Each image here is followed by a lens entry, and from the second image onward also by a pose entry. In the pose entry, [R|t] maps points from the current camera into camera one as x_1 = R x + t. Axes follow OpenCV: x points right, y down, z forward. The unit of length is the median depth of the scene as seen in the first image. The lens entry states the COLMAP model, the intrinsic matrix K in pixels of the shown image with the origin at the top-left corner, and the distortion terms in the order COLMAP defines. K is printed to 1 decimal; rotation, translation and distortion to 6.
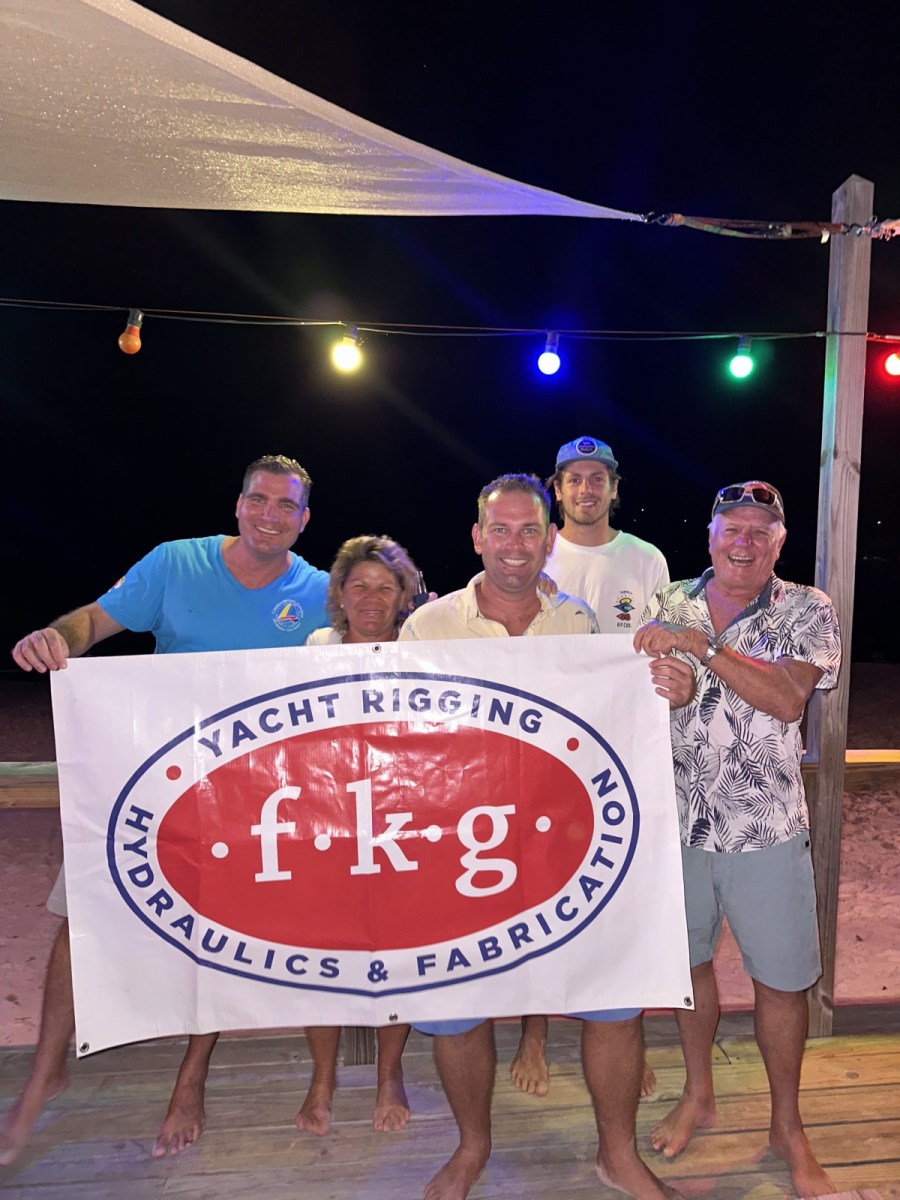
lens RADIAL K [[802.8, 0, 447.2], [0, 802.8, 593.8], [0, 0, 1]] dist [0.004482, -0.010046]
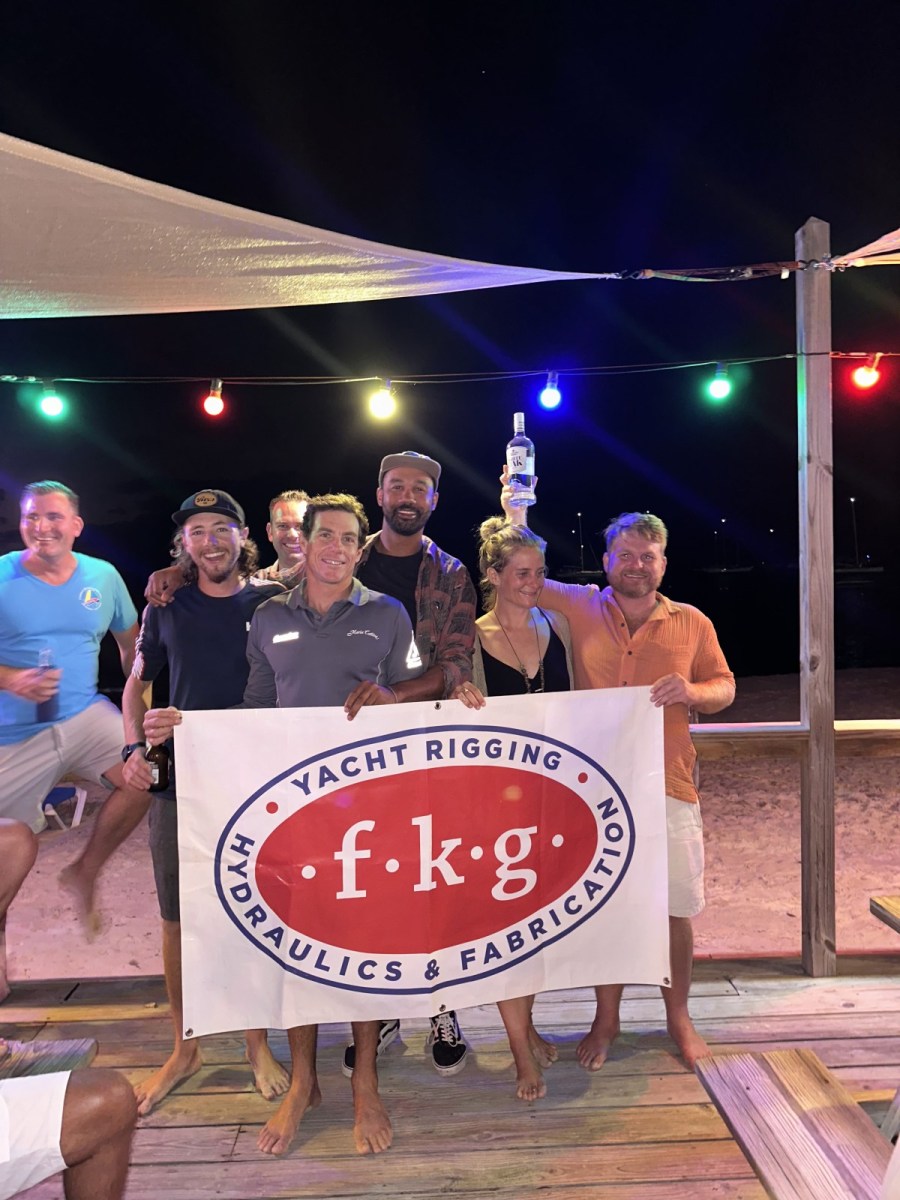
lens RADIAL K [[802.8, 0, 441.6], [0, 802.8, 602.1], [0, 0, 1]] dist [0.004482, -0.010046]
pose [[0.993155, -0.039925, -0.109770, 0.085371], [0.038252, 0.999118, -0.017298, 0.030896], [0.110364, 0.012980, 0.993806, -0.202941]]
